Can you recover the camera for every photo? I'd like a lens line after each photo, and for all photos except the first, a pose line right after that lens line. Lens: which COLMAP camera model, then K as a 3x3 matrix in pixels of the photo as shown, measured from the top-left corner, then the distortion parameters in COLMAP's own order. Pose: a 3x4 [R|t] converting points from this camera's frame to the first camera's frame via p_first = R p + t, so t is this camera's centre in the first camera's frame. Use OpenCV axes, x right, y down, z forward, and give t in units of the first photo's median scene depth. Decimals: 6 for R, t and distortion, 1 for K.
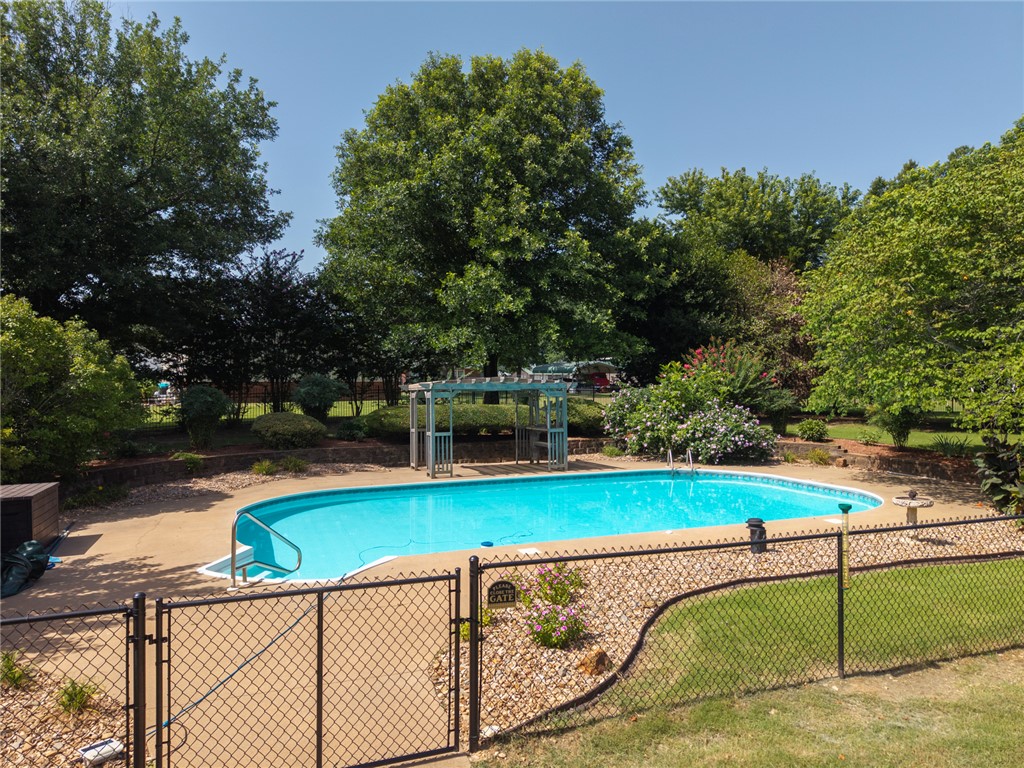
lens RADIAL K [[703.3, 0, 512.0], [0, 703.3, 384.0], [0, 0, 1]] dist [0.057020, -0.067566]
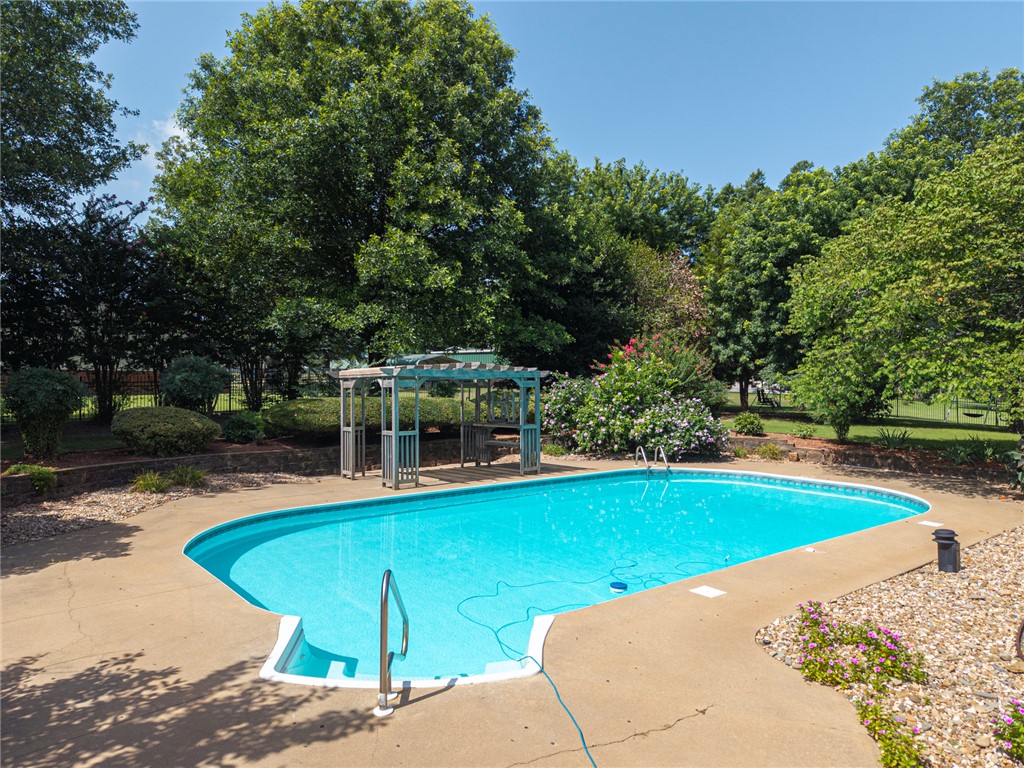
lens RADIAL K [[703.3, 0, 512.0], [0, 703.3, 384.0], [0, 0, 1]] dist [0.057020, -0.067566]
pose [[0.953357, 0.008899, 0.301714, -0.190166], [-0.010230, 0.999944, 0.002834, 0.010878], [-0.301672, -0.005788, 0.953394, 0.177917]]
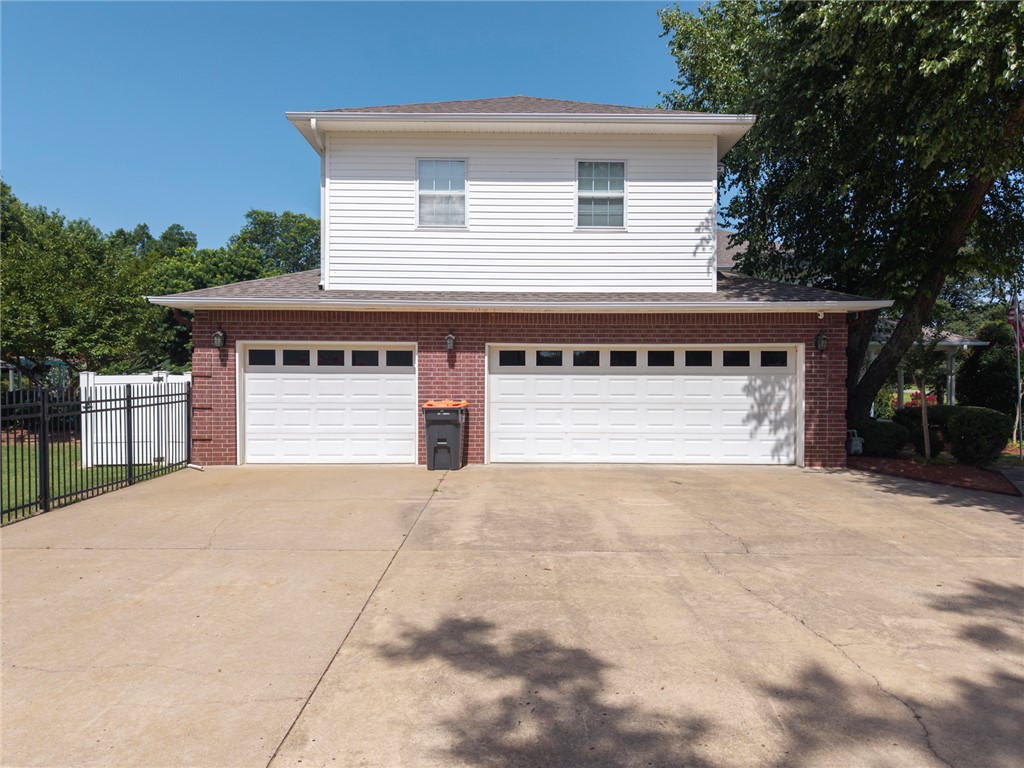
lens RADIAL K [[703.3, 0, 512.0], [0, 703.3, 384.0], [0, 0, 1]] dist [0.057020, -0.067566]
pose [[0.382549, -0.027414, 0.923528, -1.029739], [0.002051, 0.999582, 0.028821, -0.012087], [-0.923933, -0.009131, 0.382446, -0.608003]]
